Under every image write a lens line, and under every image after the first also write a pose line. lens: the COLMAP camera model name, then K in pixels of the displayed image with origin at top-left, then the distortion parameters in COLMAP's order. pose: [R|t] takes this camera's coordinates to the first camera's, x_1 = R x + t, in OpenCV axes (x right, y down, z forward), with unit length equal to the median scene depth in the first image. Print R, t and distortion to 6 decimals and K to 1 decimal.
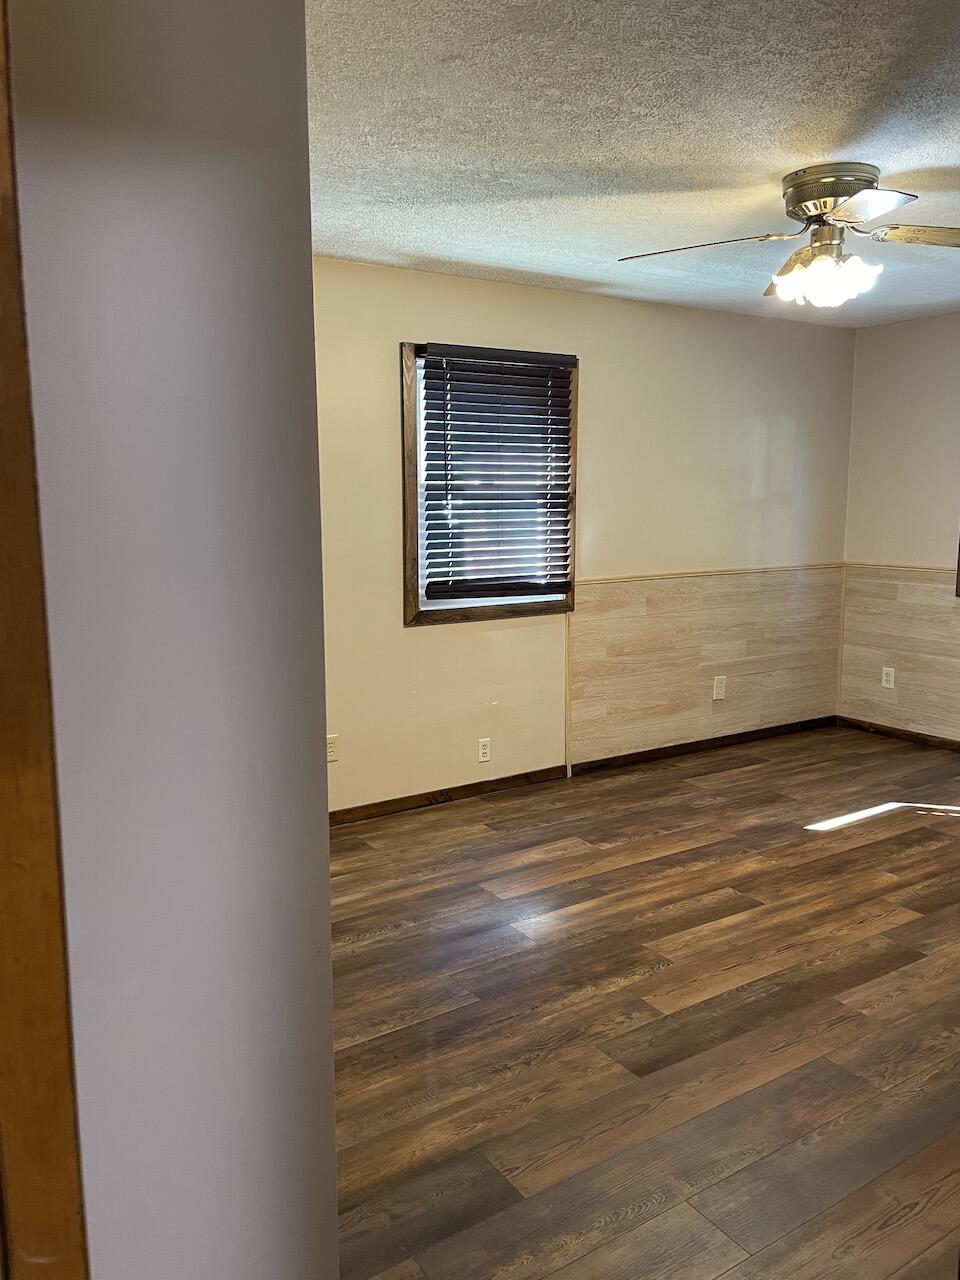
lens RADIAL K [[967.0, 0, 479.0], [0, 967.0, 628.8], [0, 0, 1]] dist [0.086900, -0.109997]
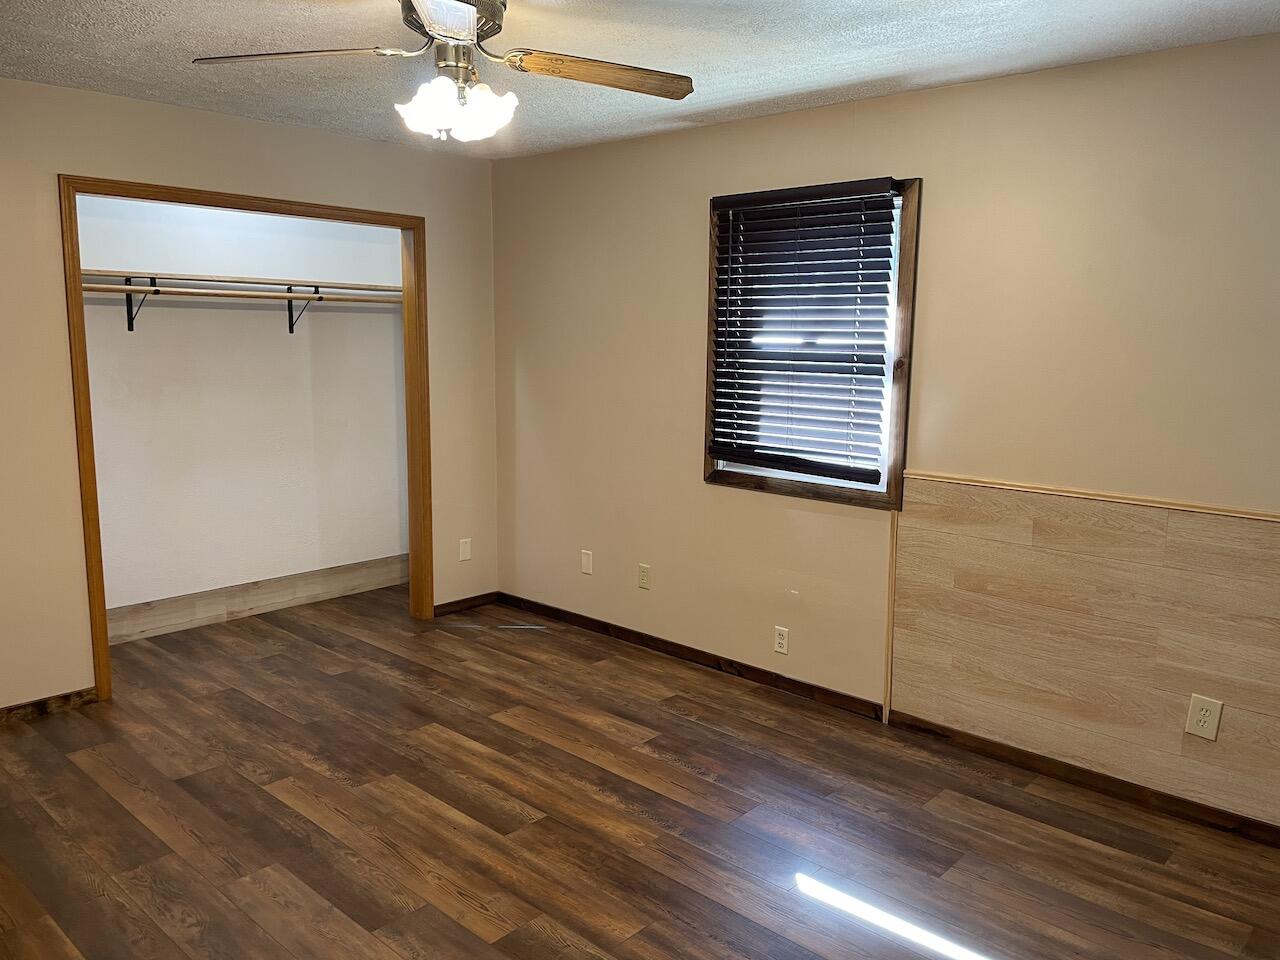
lens RADIAL K [[967.0, 0, 649.4], [0, 967.0, 477.6], [0, 0, 1]] dist [0.086900, -0.109997]
pose [[0.252303, 0.154703, -0.955202, 0.948677], [-0.148766, 0.981603, 0.119685, -0.129973], [0.956144, 0.111905, 0.270676, 0.736478]]
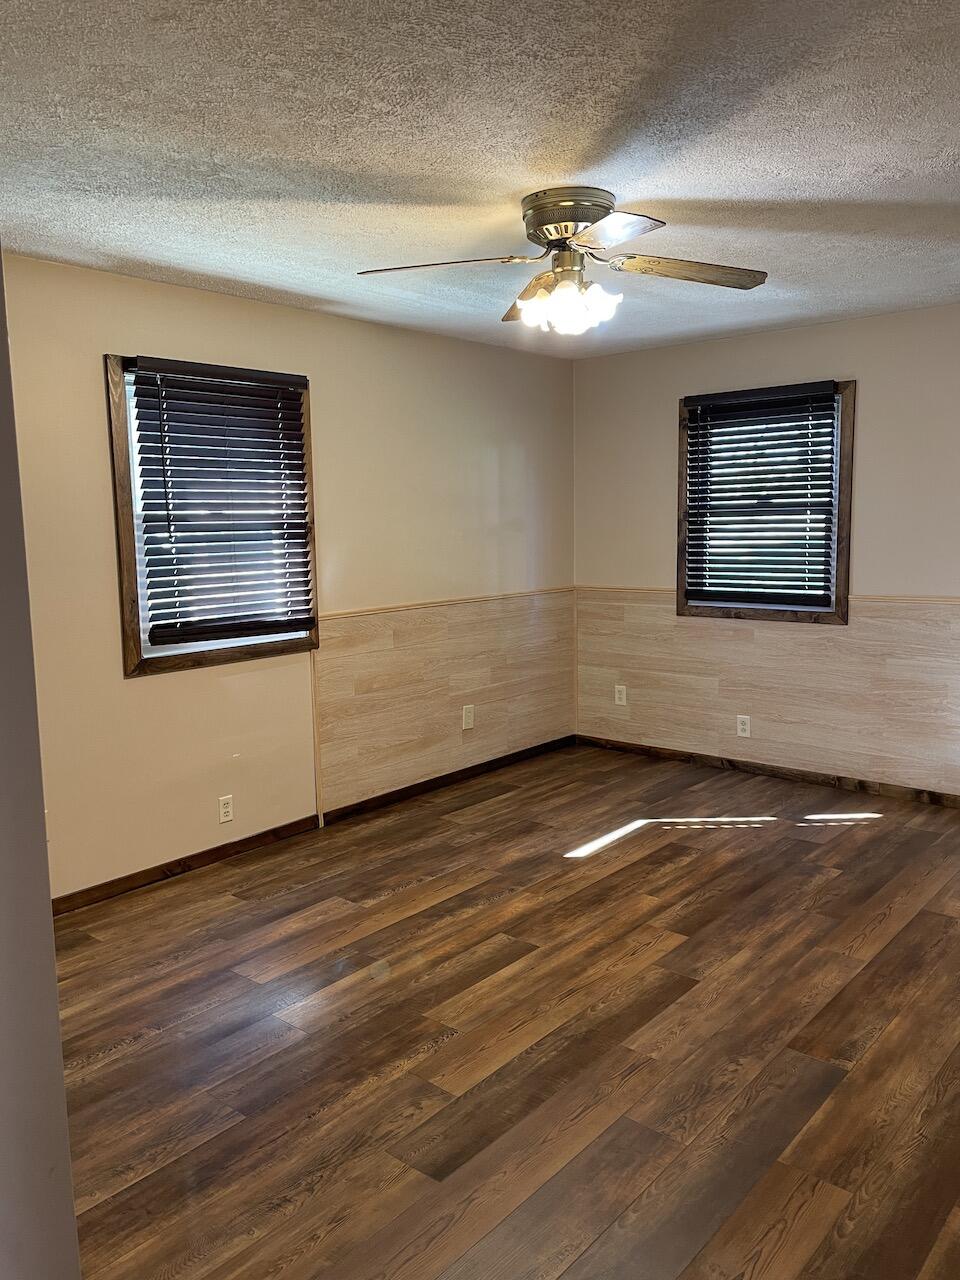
lens RADIAL K [[967.0, 0, 477.3], [0, 967.0, 634.6], [0, 0, 1]] dist [0.086900, -0.109997]
pose [[0.959669, -0.047403, 0.277107, -0.016264], [0.052466, 0.998563, -0.010882, -0.016572], [-0.276193, 0.024982, 0.960777, 0.072804]]
